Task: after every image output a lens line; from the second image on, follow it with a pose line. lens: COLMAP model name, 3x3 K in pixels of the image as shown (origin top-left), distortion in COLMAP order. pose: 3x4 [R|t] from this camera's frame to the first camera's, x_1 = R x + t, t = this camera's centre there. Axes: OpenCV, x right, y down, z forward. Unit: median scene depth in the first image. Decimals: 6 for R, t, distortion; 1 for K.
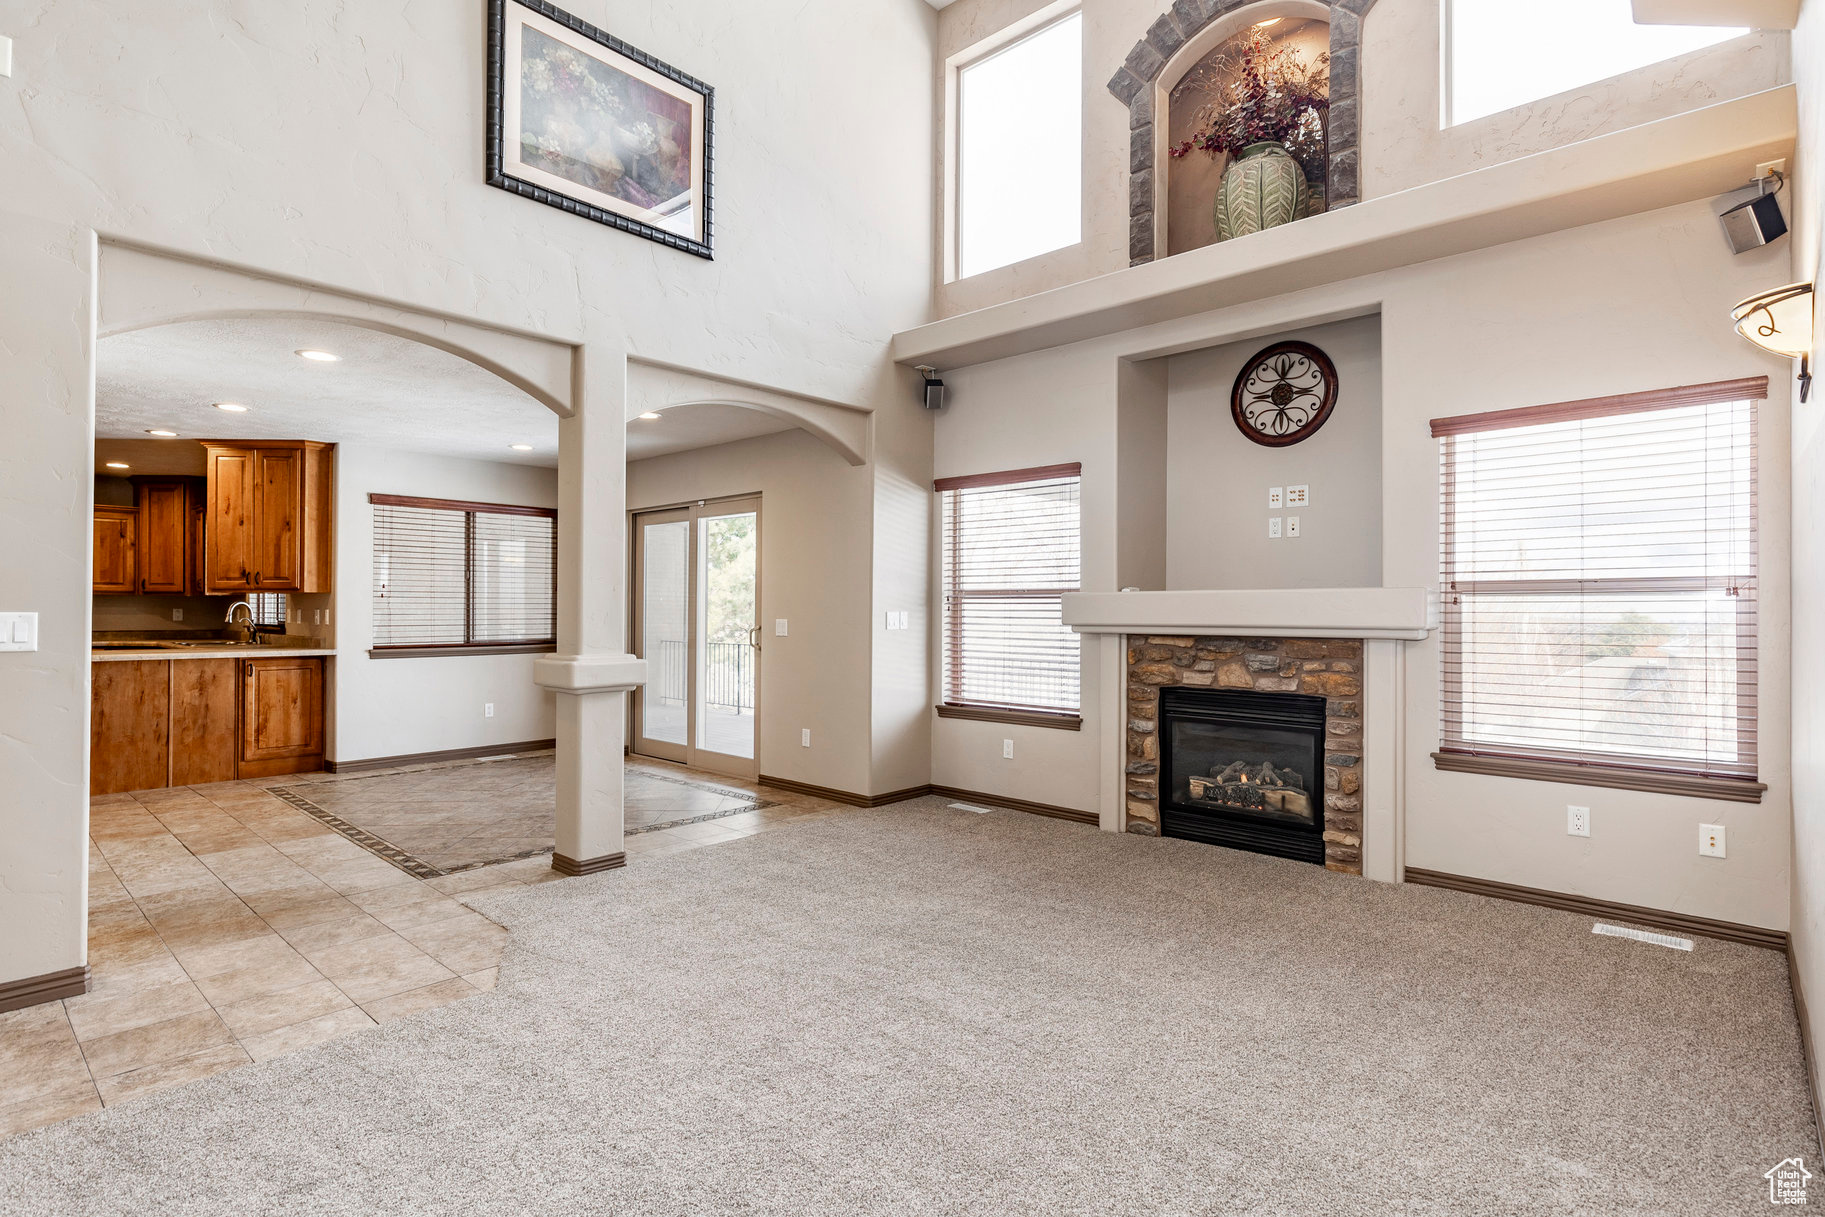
lens RADIAL K [[908.4, 0, 906.4], [0, 908.4, 605.3], [0, 0, 1]] dist [0.000797, -0.000972]
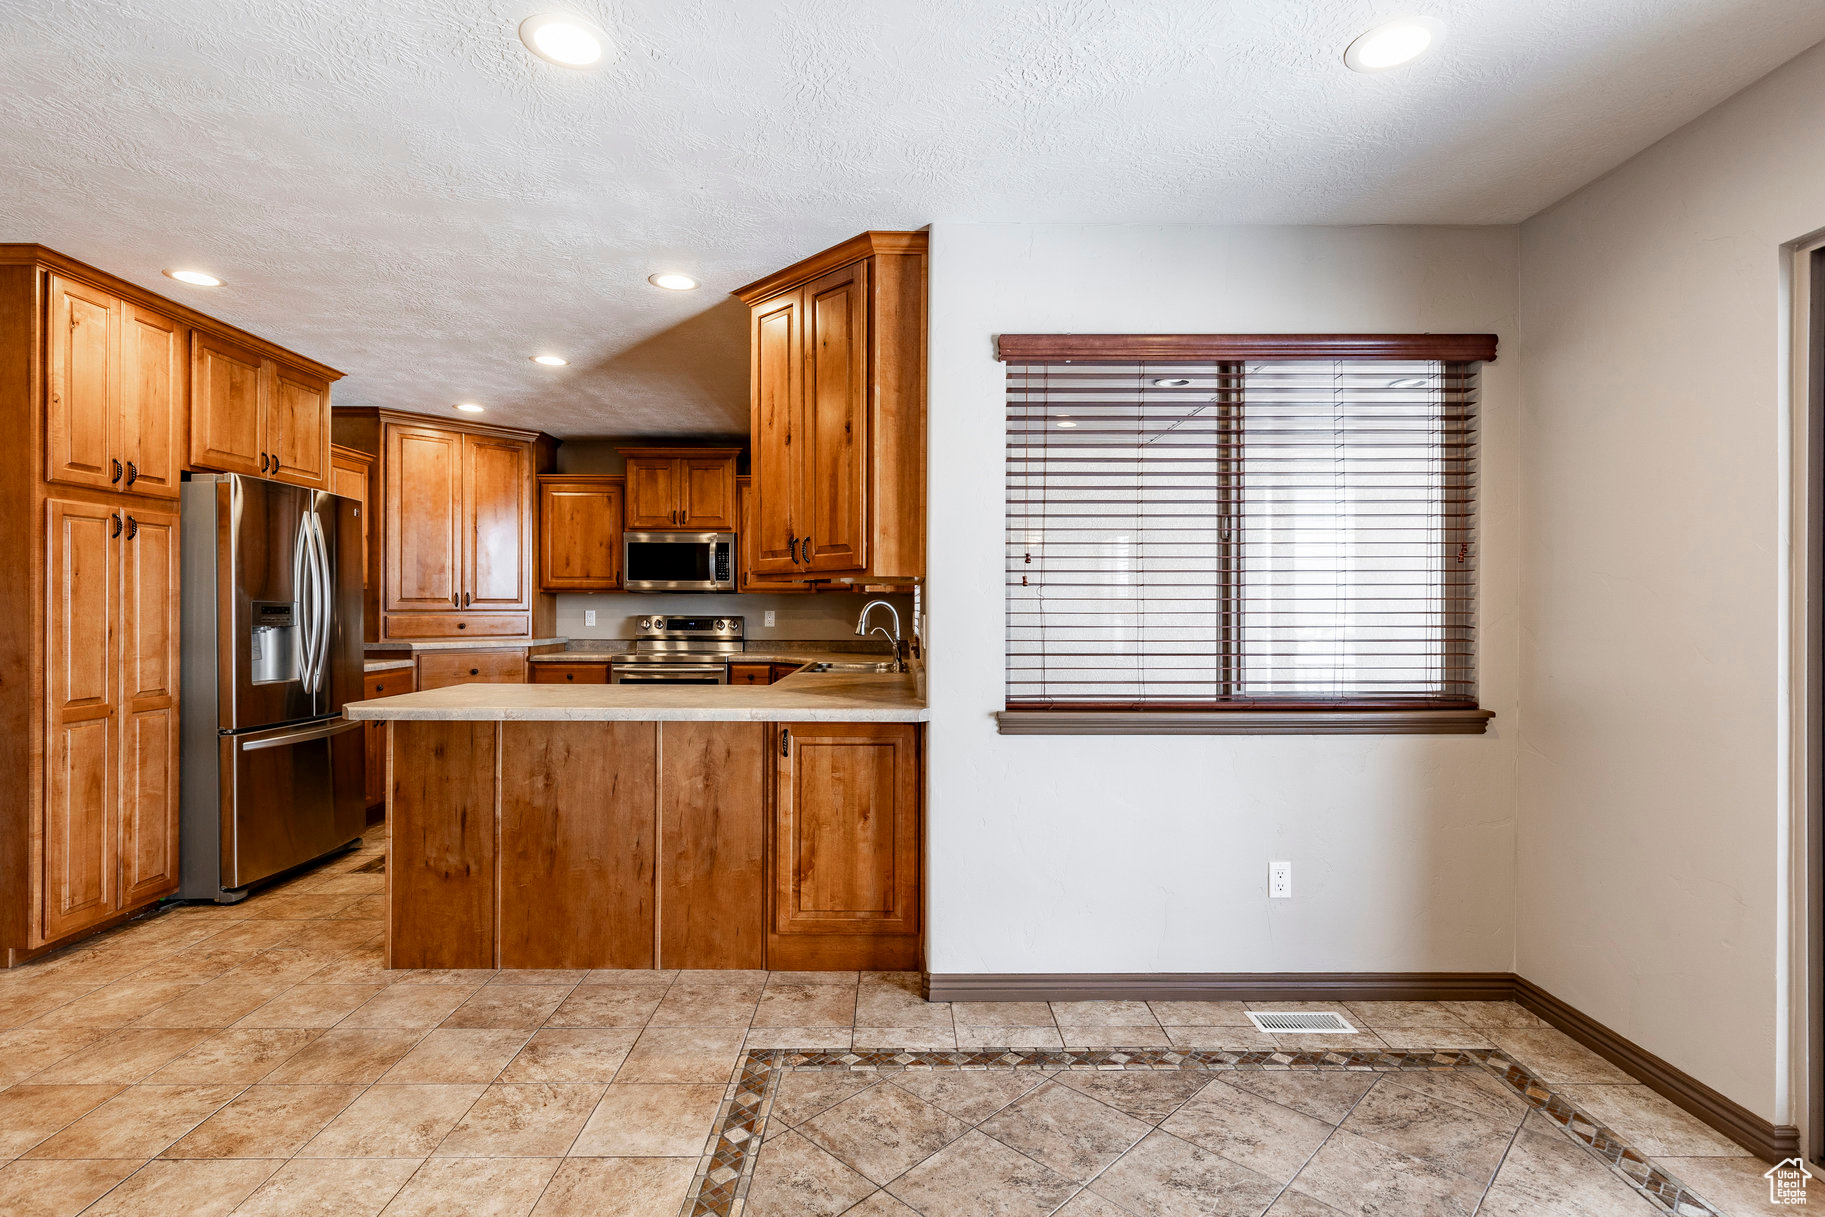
lens RADIAL K [[888.1, 0, 912.5], [0, 888.1, 608.5], [0, 0, 1]] dist [0.028759, 0.000232]
pose [[0.688495, -0.003200, -0.725234, -0.440985], [0.004291, 0.999991, -0.000340, 0.002052], [0.725229, -0.002878, 0.688502, 0.947073]]
